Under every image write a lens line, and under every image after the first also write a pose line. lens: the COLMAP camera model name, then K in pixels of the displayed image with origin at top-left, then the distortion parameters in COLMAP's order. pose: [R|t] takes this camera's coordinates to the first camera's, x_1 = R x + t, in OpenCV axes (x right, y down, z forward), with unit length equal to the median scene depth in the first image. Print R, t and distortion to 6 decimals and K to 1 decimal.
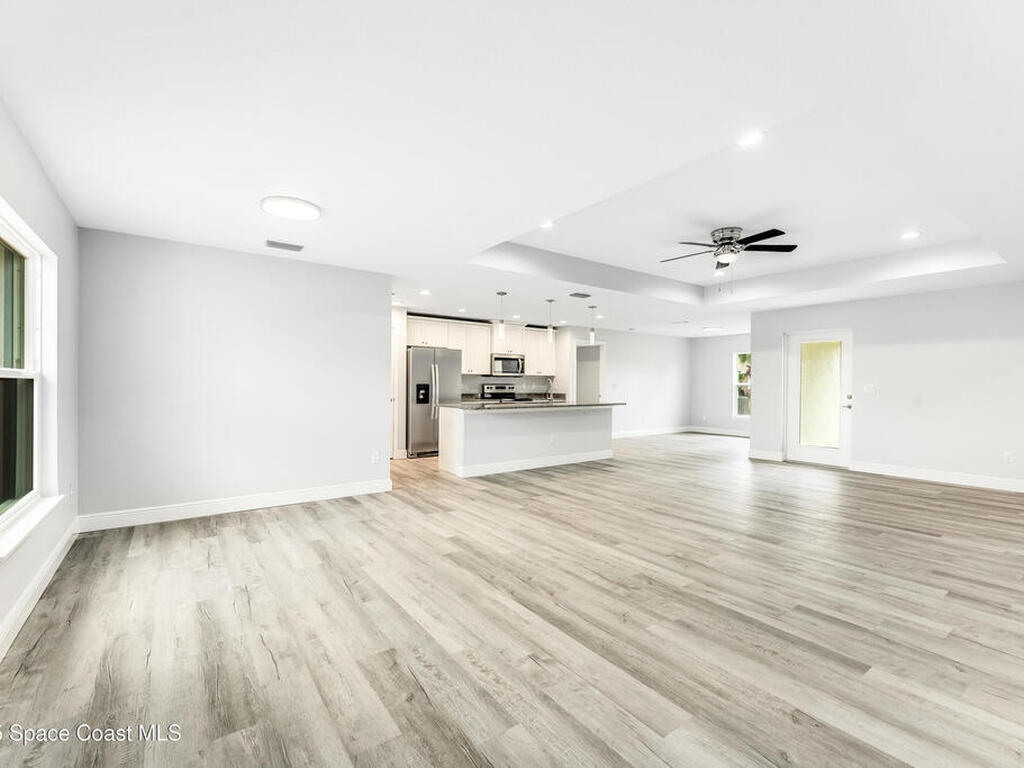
lens RADIAL K [[463.2, 0, 510.2], [0, 463.2, 384.3], [0, 0, 1]] dist [0.000584, -0.002050]
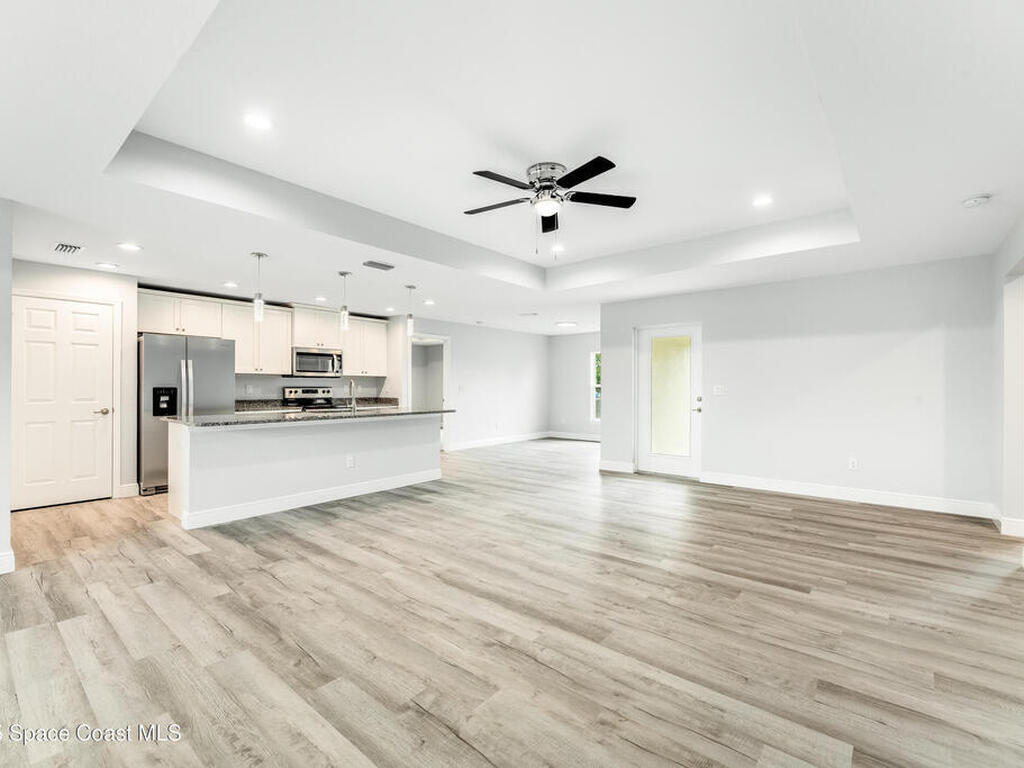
lens RADIAL K [[464.3, 0, 511.2], [0, 464.3, 382.1], [0, 0, 1]] dist [-0.004735, -0.001362]
pose [[0.969760, -0.003537, 0.244035, 0.182848], [0.005990, 0.999939, -0.009312, 0.001048], [-0.243987, 0.010492, 0.969722, 0.248699]]
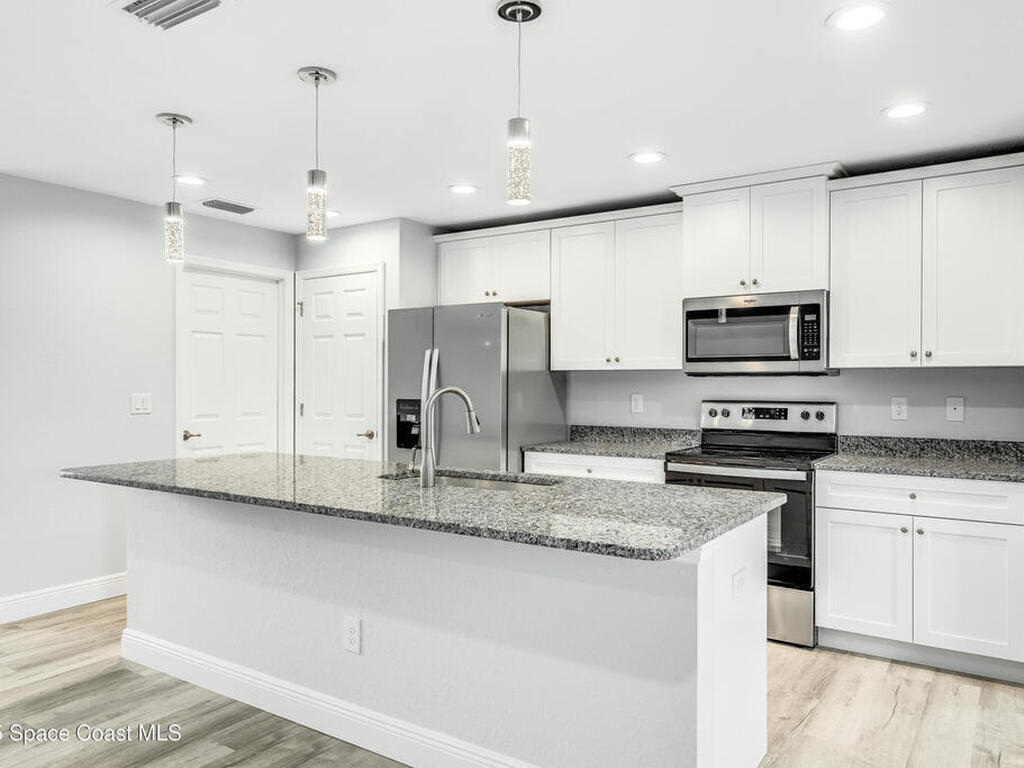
lens RADIAL K [[741.7, 0, 510.3], [0, 741.7, 384.5], [0, 0, 1]] dist [0.007188, 0.004656]
pose [[0.342747, -0.006504, -0.939405, 0.560558], [-0.001226, 0.999972, -0.007371, -0.010936], [0.939427, 0.003678, 0.342730, 1.080834]]
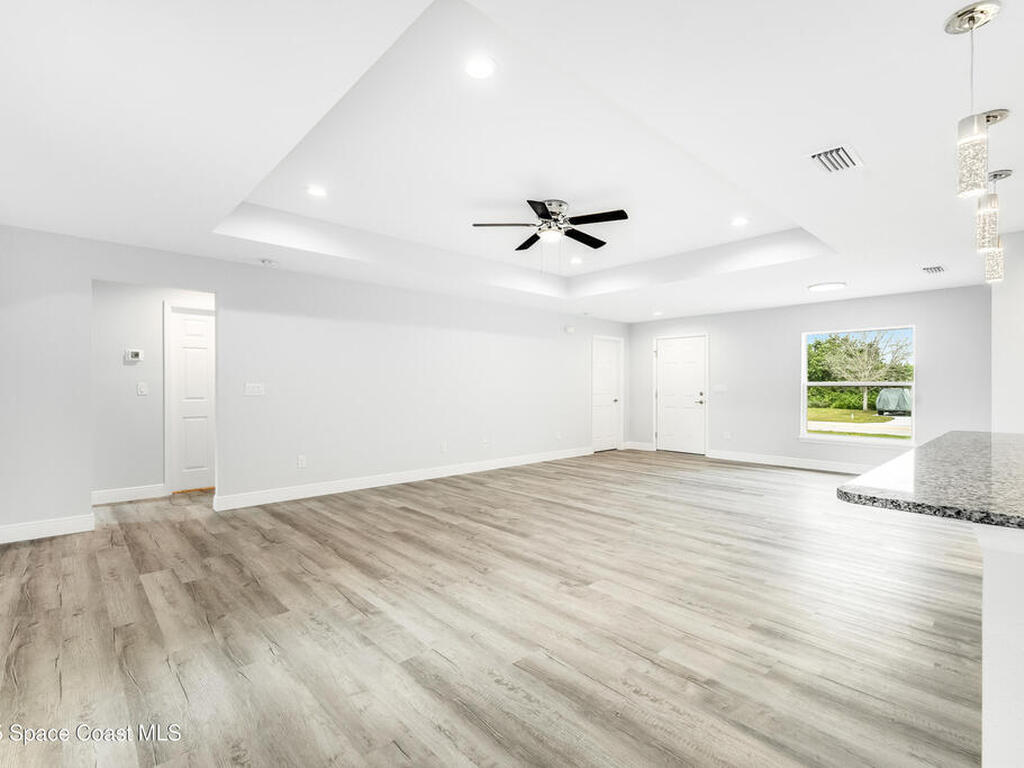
lens RADIAL K [[479.6, 0, 514.8], [0, 479.6, 386.2], [0, 0, 1]] dist [0.002204, 0.000053]
pose [[-0.992141, -0.010039, -0.124718, 0.493500], [-0.010399, 0.999943, 0.002232, 0.000557], [0.124688, 0.003512, -0.992190, 1.440188]]
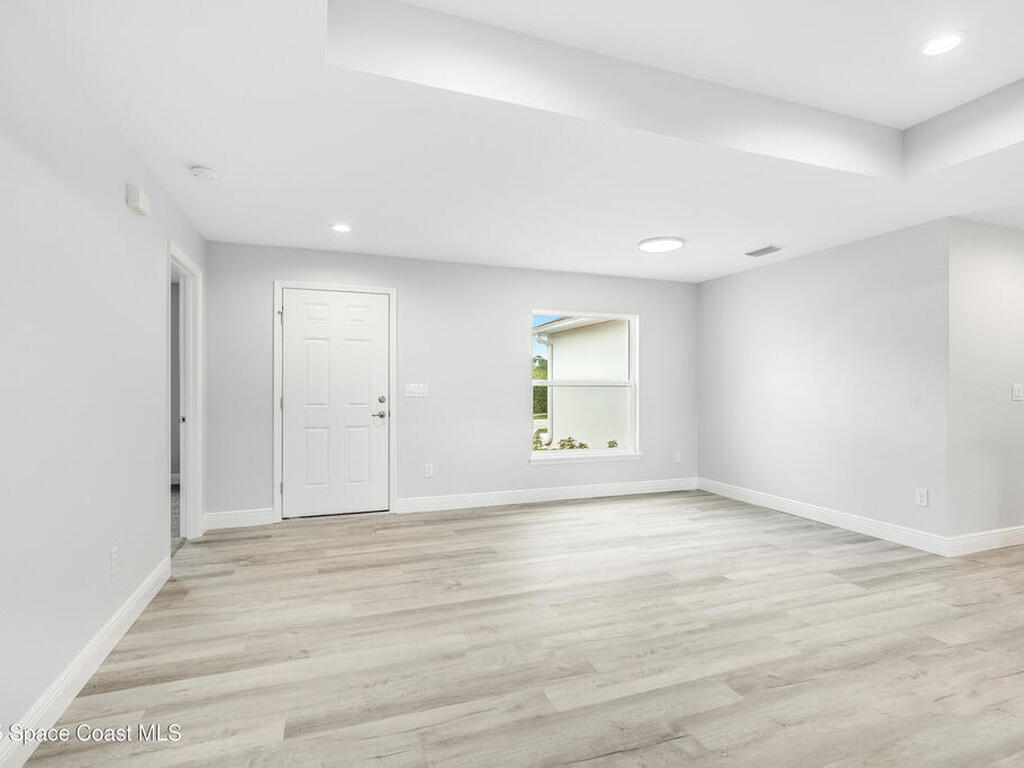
lens RADIAL K [[518.6, 0, 510.5], [0, 518.6, 392.0], [0, 0, 1]] dist [-0.002631, -0.000273]
pose [[-0.274390, 0.002615, -0.961615, 0.509762], [-0.004691, 0.999981, 0.004057, 0.003990], [0.961607, 0.005624, -0.274372, 0.539298]]
